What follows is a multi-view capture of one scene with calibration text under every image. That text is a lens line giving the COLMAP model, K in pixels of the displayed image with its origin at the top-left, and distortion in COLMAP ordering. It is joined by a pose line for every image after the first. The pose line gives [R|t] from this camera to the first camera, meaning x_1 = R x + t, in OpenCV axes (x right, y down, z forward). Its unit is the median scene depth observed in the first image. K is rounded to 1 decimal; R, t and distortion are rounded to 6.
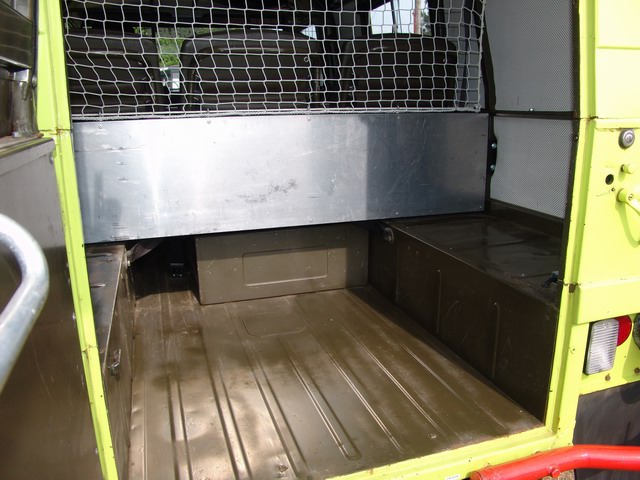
lens RADIAL K [[544.1, 0, 319.7], [0, 544.1, 243.8], [0, 0, 1]] dist [-0.156674, 0.139531]
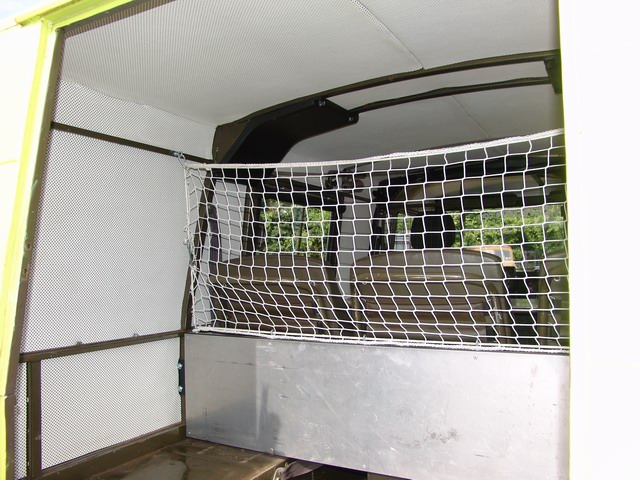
lens RADIAL K [[544.1, 0, 319.7], [0, 544.1, 243.8], [0, 0, 1]] dist [-0.156674, 0.139531]
pose [[0.662209, -0.074649, -0.745592, 0.462048], [-0.234935, 0.924170, -0.301189, -0.092058], [0.711537, 0.374615, 0.594456, 0.294775]]
